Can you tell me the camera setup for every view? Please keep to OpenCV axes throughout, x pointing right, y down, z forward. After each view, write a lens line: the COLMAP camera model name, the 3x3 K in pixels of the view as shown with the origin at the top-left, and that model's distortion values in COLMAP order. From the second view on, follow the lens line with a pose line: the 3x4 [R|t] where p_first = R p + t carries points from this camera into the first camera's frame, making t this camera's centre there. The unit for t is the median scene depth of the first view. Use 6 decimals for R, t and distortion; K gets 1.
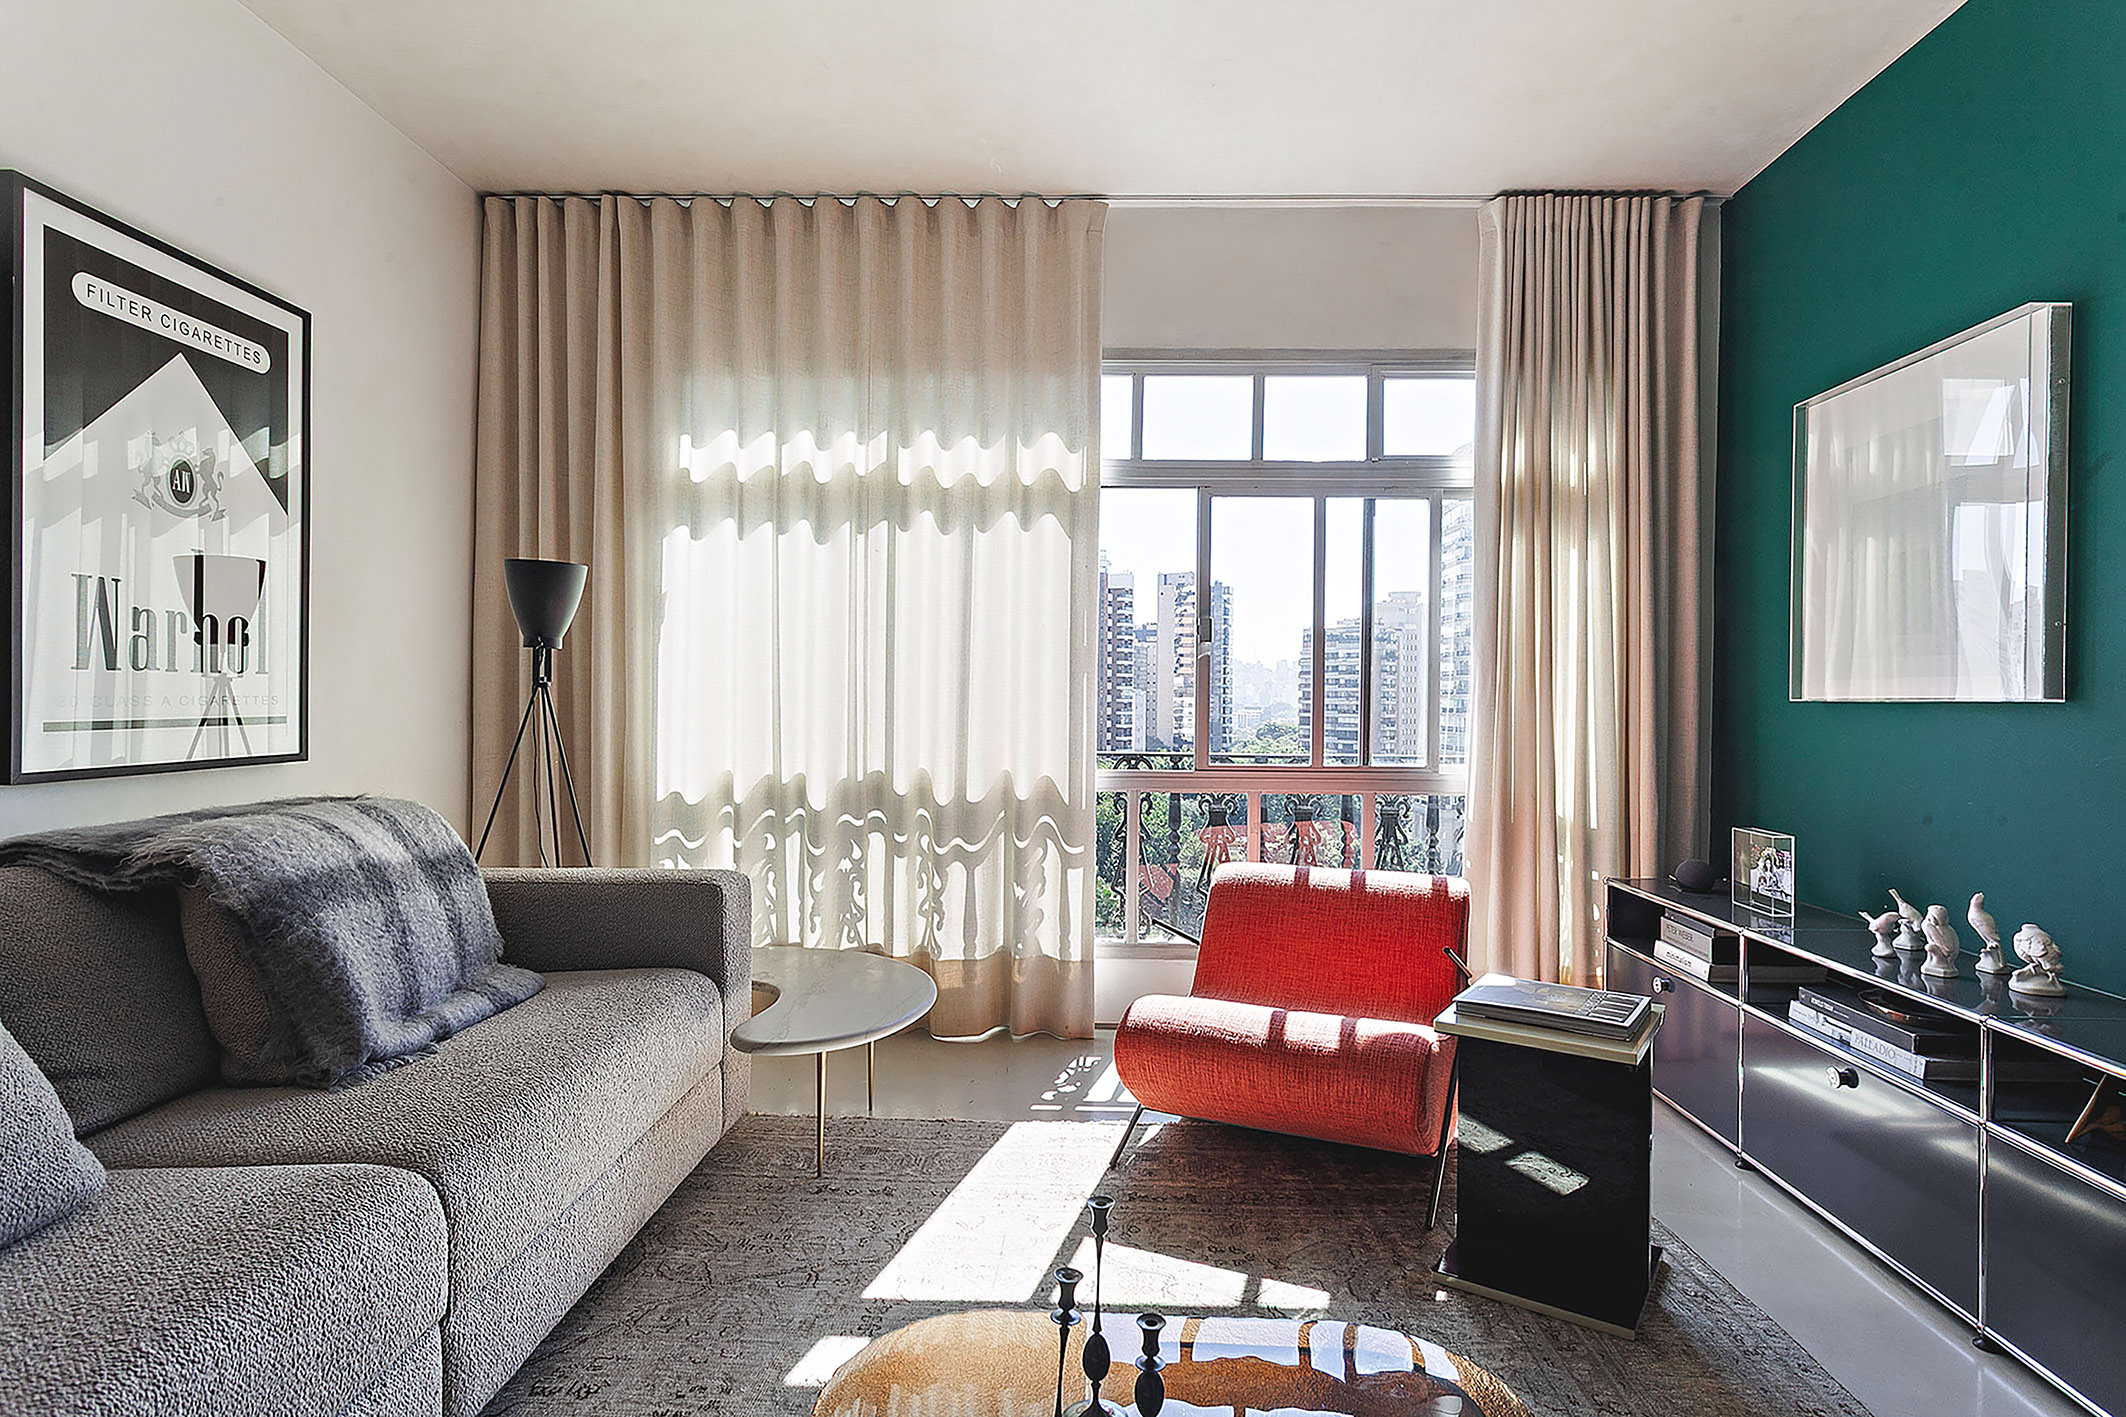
lens RADIAL K [[1231.6, 0, 1154.8], [0, 1231.6, 683.3], [0, 0, 1]] dist [0.067707, 0.000720]
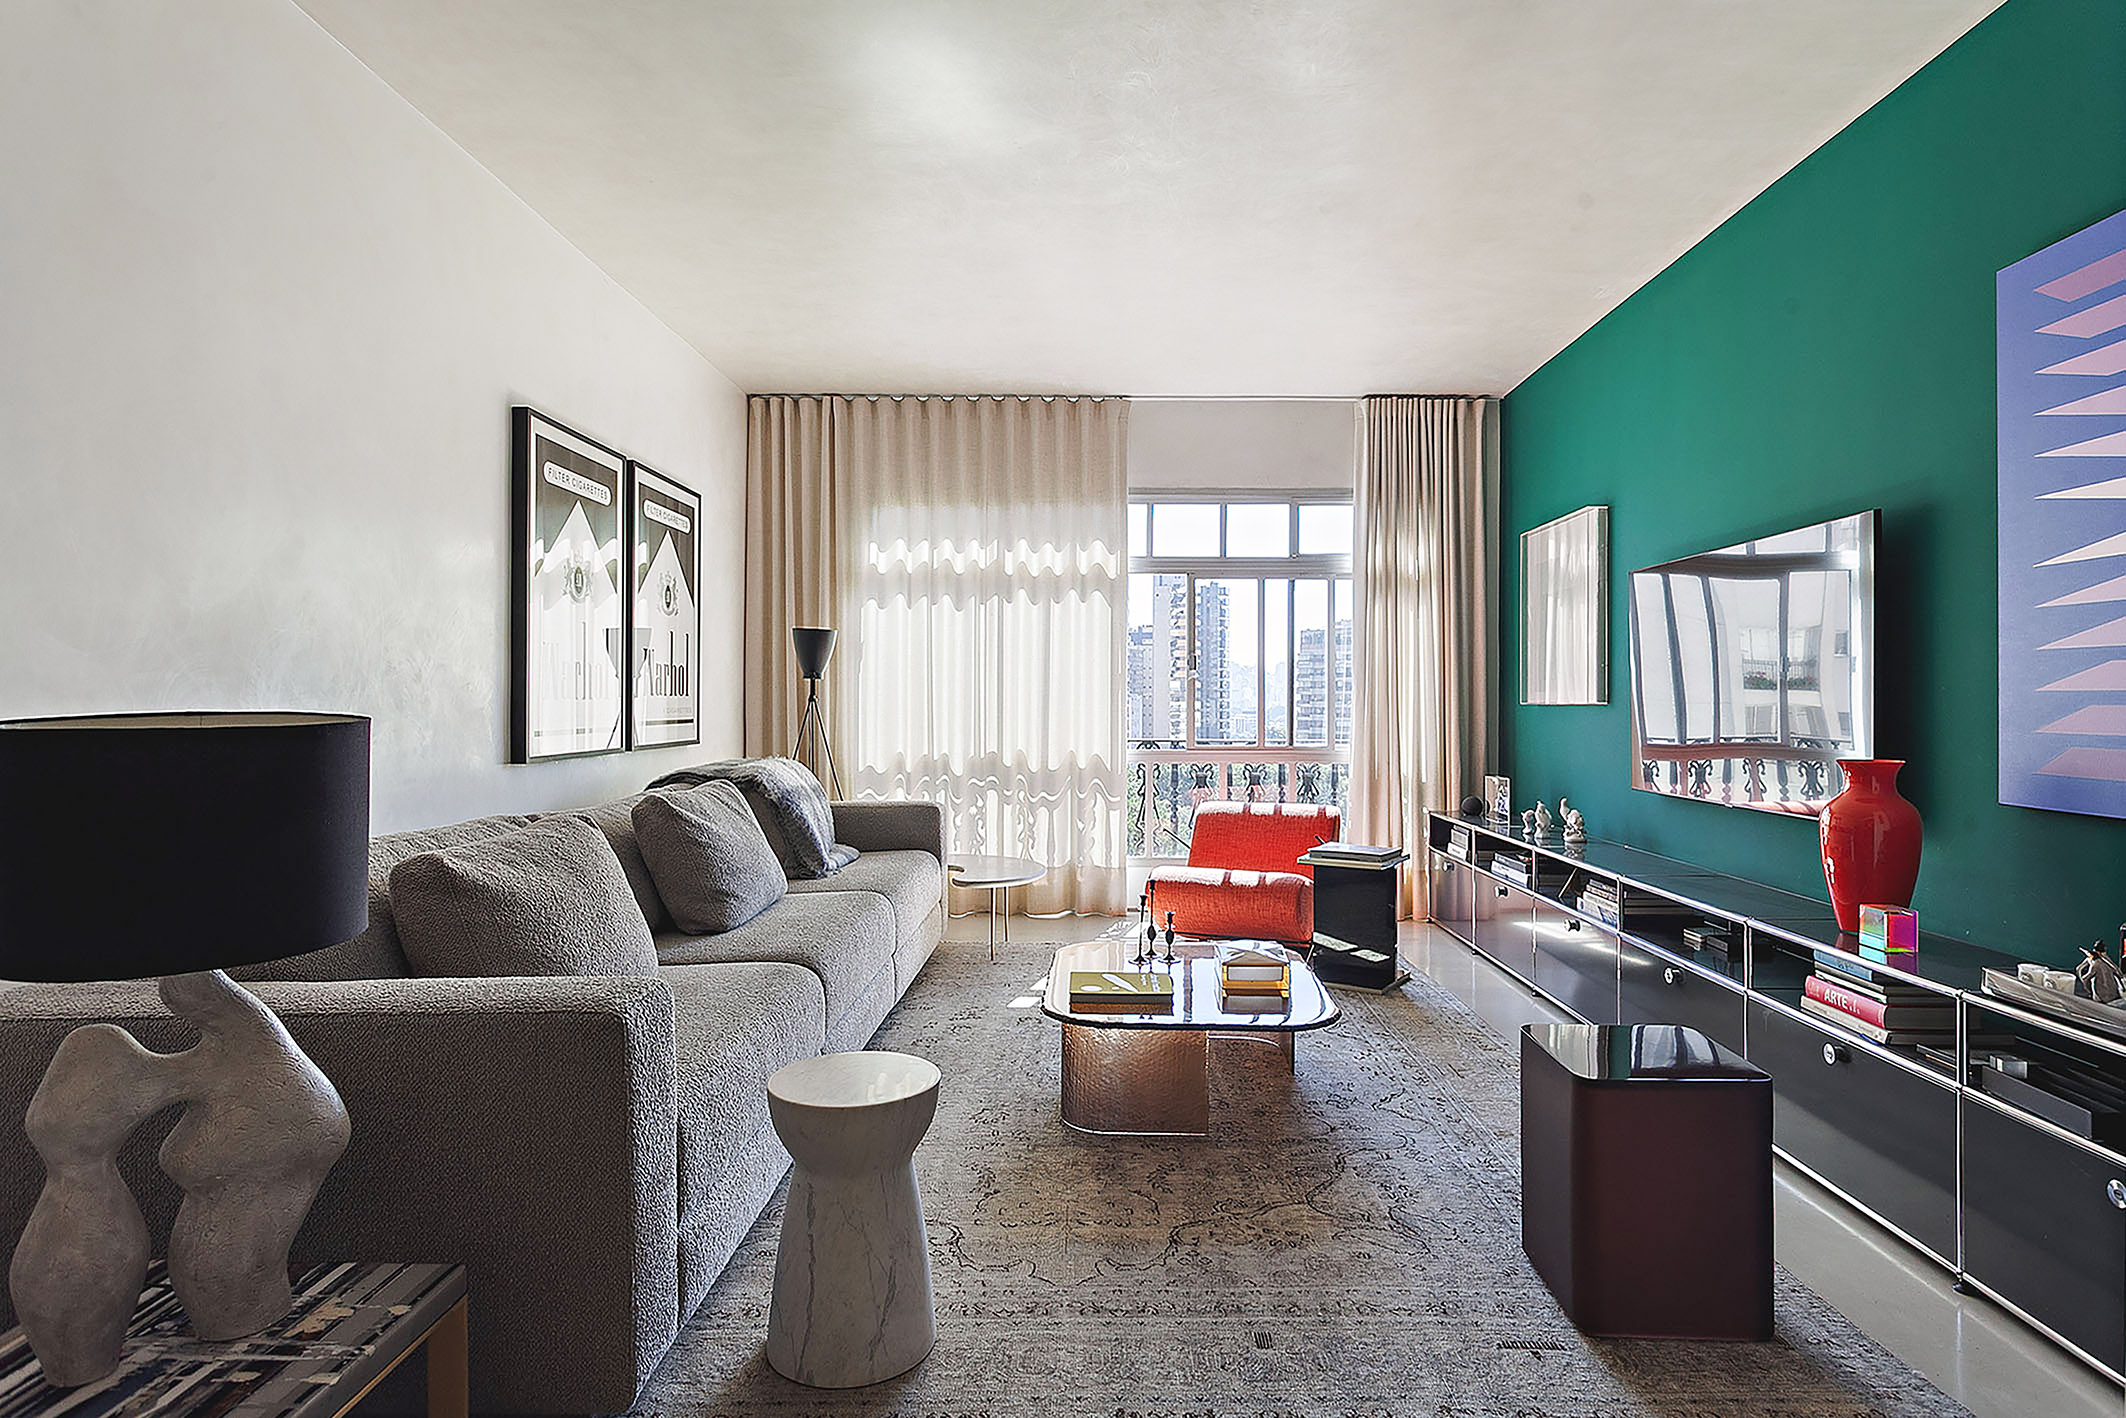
lens RADIAL K [[1231.4, 0, 1063.0], [0, 1231.4, 709.0], [0, 0, 1]] dist [0.001530, 0.000379]
pose [[0.990437, -0.006852, -0.137793, 0.091528], [0.007457, 0.999965, 0.003878, 0.011109], [0.137762, -0.004869, 0.990453, -0.602500]]
